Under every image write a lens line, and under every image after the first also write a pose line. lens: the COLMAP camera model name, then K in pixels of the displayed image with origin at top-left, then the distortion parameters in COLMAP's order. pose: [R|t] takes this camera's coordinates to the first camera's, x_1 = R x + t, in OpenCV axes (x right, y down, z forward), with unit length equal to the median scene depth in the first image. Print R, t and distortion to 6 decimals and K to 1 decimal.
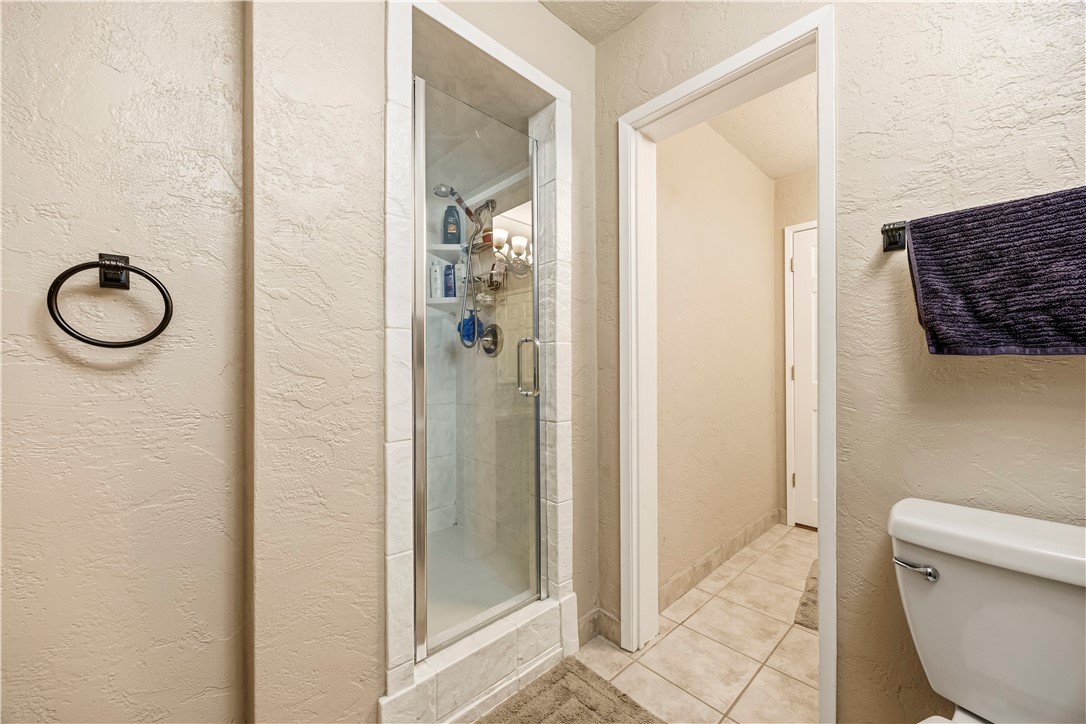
lens RADIAL K [[414.6, 0, 542.1], [0, 414.6, 367.9], [0, 0, 1]] dist [-0.003663, 0.000064]
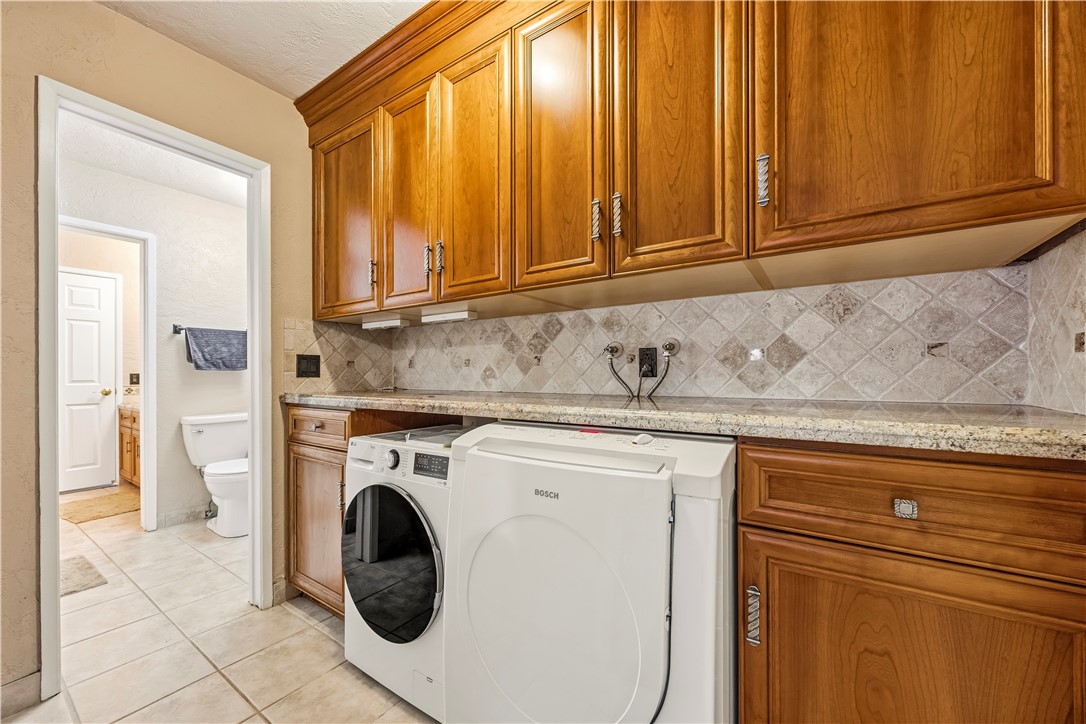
lens RADIAL K [[414.6, 0, 543.2], [0, 414.6, 369.4], [0, 0, 1]] dist [-0.003663, 0.000064]
pose [[-0.220443, 0.005726, 0.975383, -2.953074], [0.001176, 0.999984, -0.005605, -0.017079], [-0.975399, -0.000089, -0.220447, -1.001959]]
